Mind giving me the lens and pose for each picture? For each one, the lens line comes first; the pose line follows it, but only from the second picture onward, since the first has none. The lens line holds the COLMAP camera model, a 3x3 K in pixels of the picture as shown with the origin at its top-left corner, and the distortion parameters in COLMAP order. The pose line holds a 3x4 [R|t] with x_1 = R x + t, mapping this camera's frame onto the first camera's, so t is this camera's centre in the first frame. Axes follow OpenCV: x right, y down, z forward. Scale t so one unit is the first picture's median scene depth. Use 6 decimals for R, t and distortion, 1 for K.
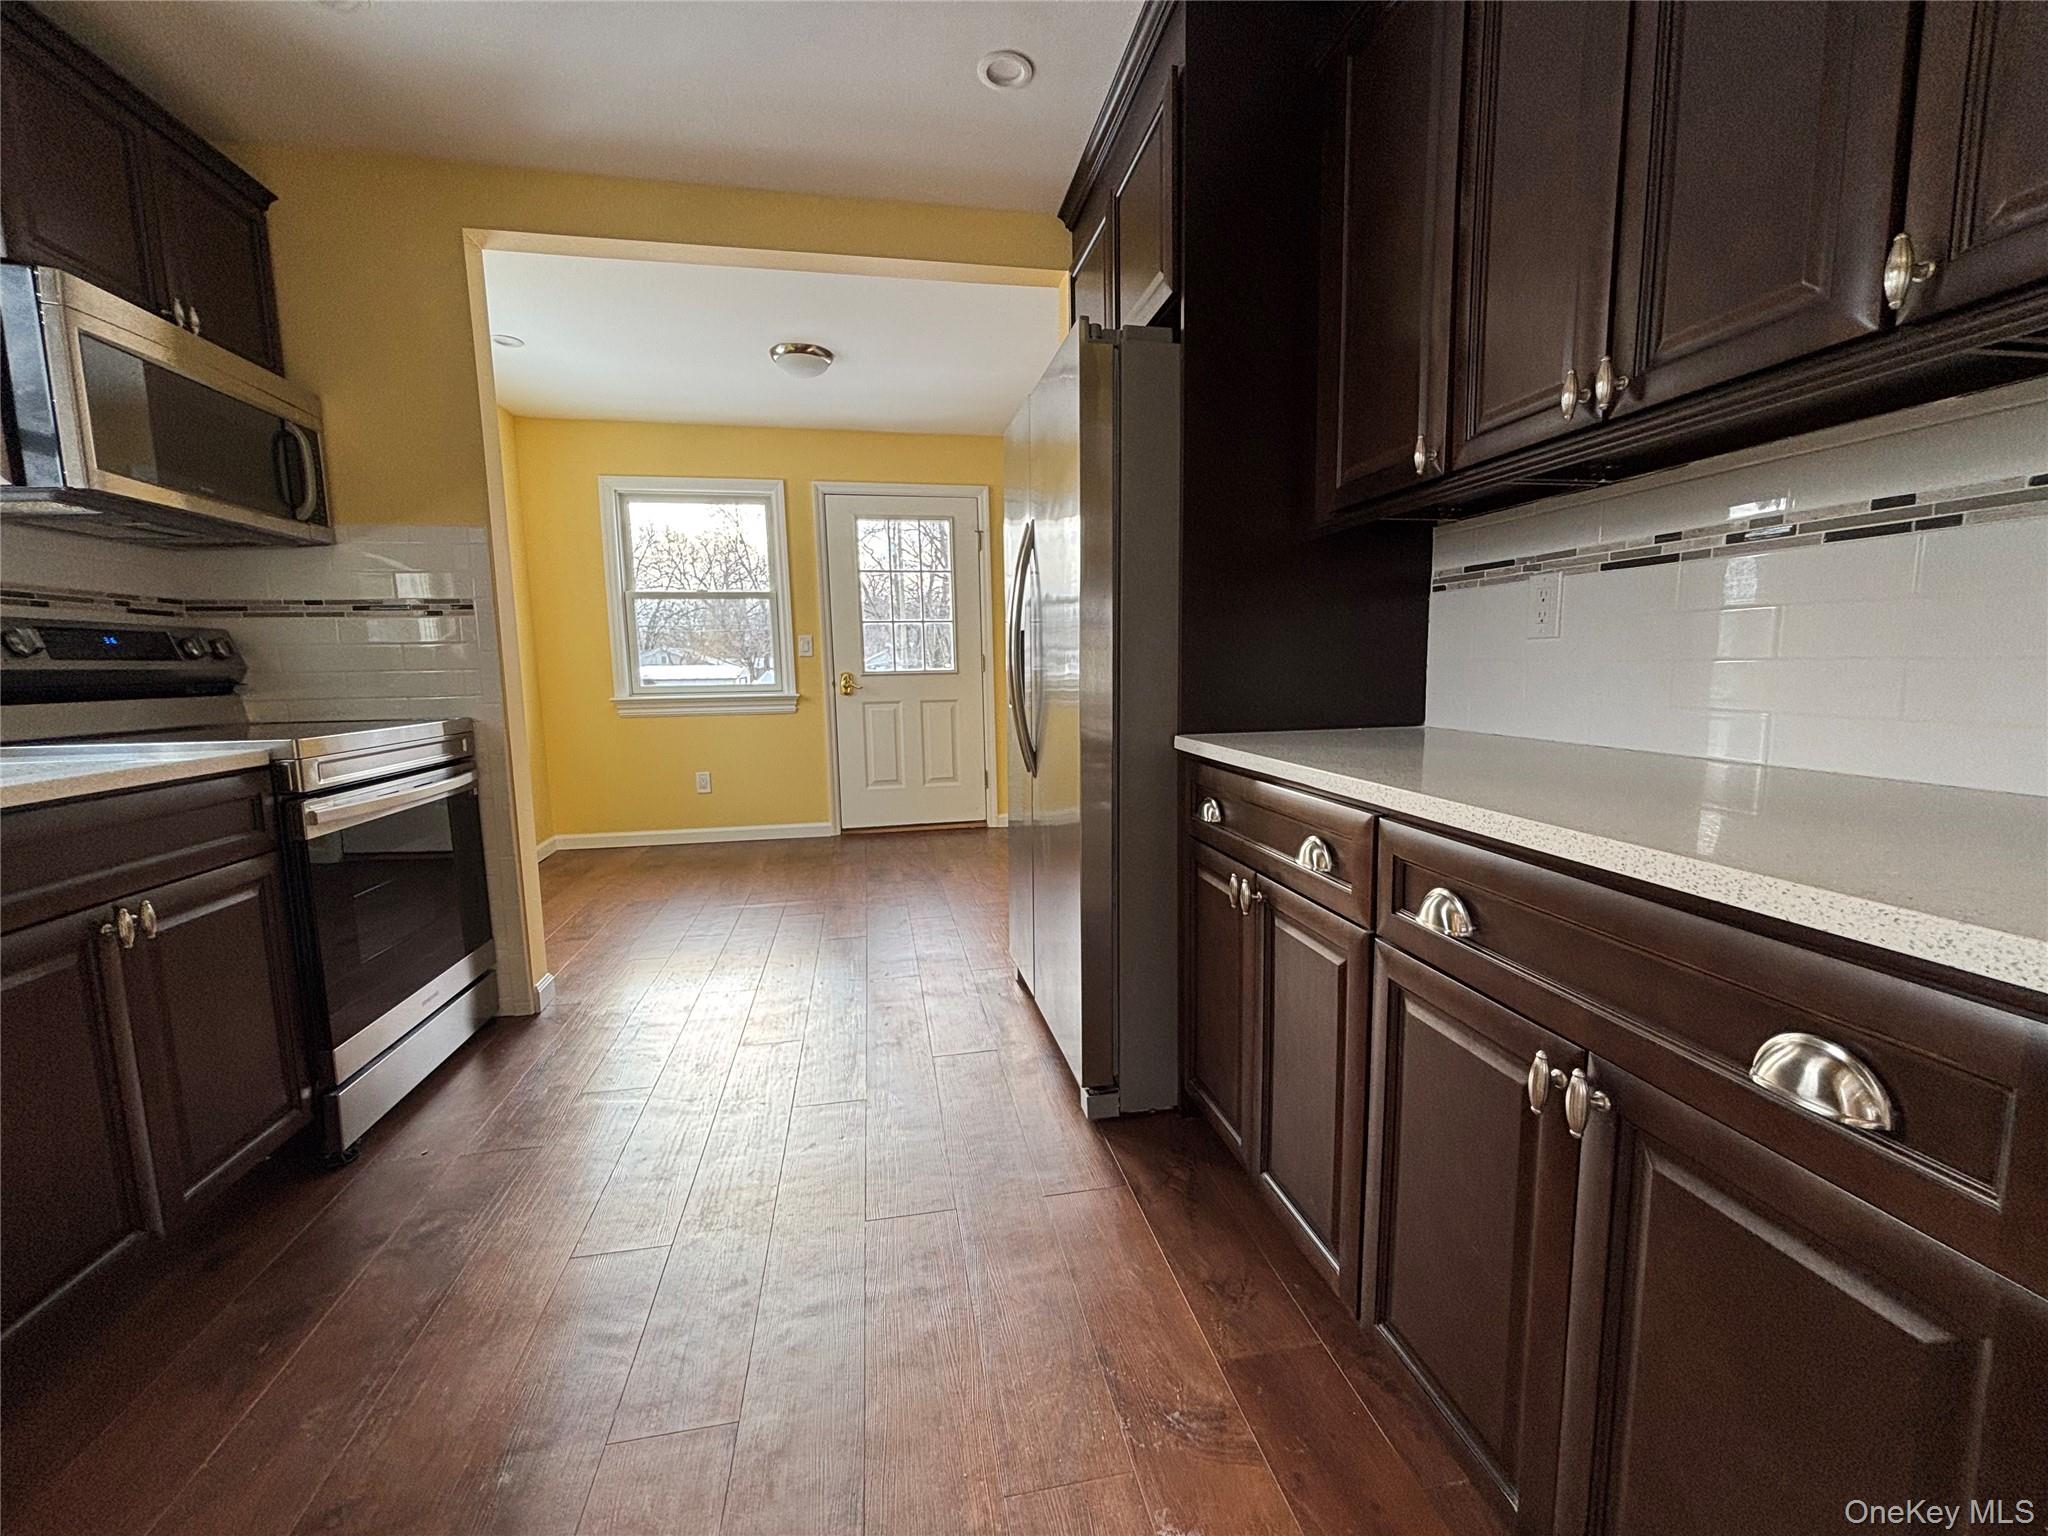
lens RADIAL K [[824.7, 0, 1024.6], [0, 824.7, 760.2], [0, 0, 1]] dist [0.009703, -0.003411]
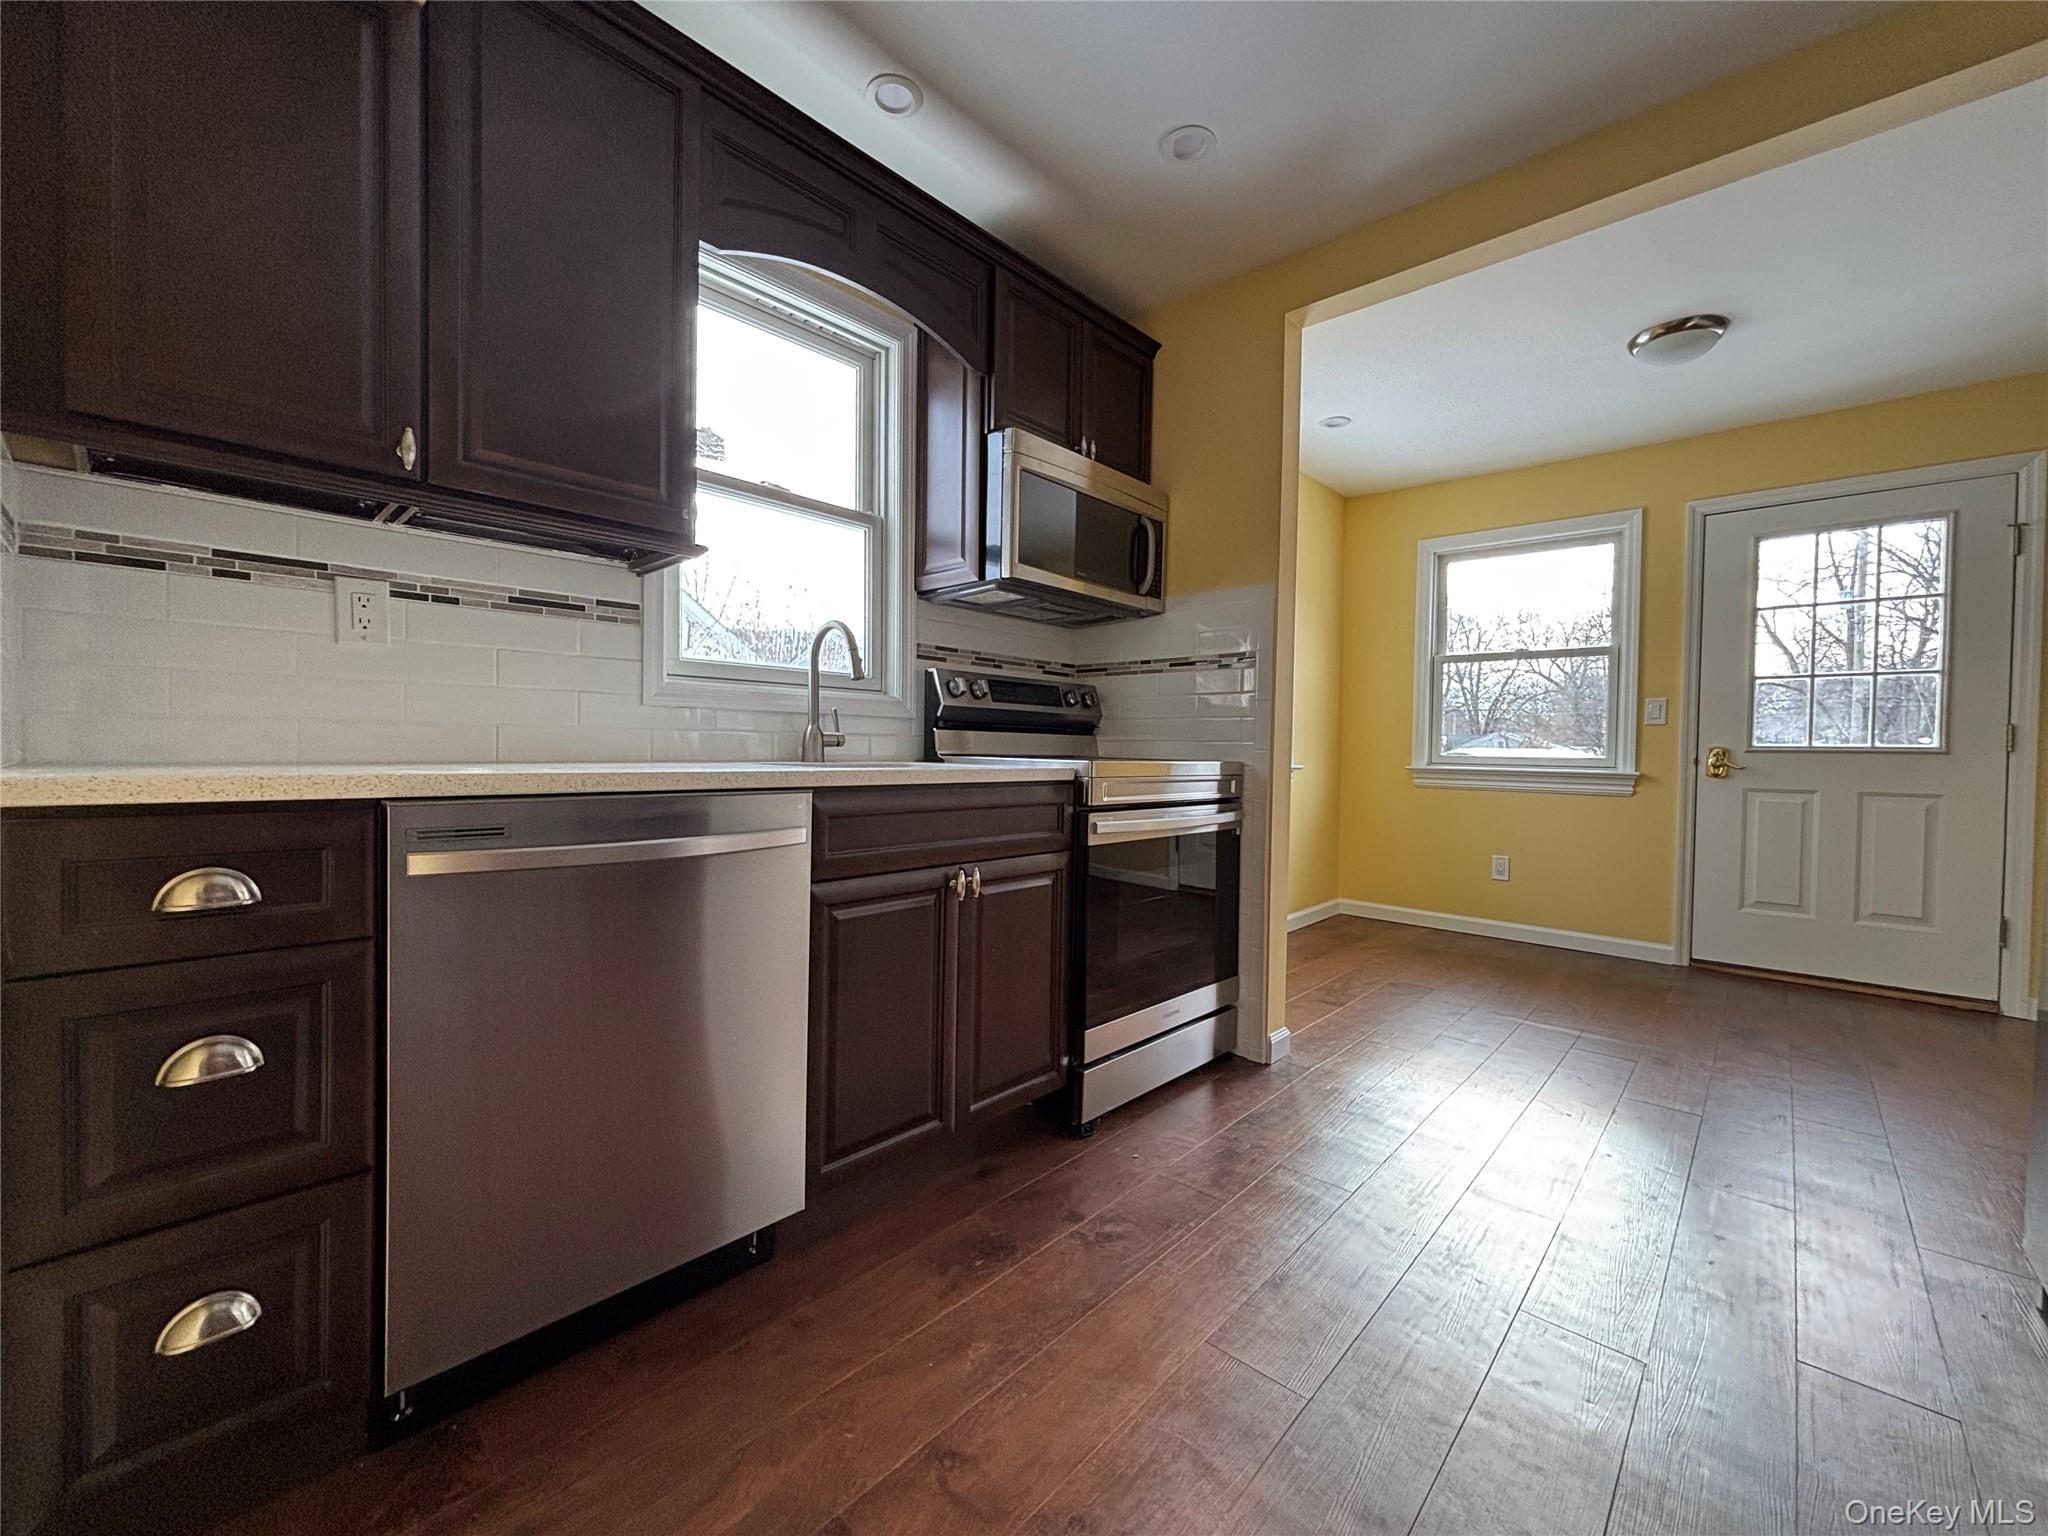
lens RADIAL K [[824.7, 0, 1034.1], [0, 824.7, 765.4], [0, 0, 1]] dist [0.009703, -0.003411]
pose [[0.597926, 0.043928, -0.800347, 0.020006], [-0.122963, 0.991705, -0.037433, 0.026511], [0.792064, 0.120796, 0.598367, 0.162527]]
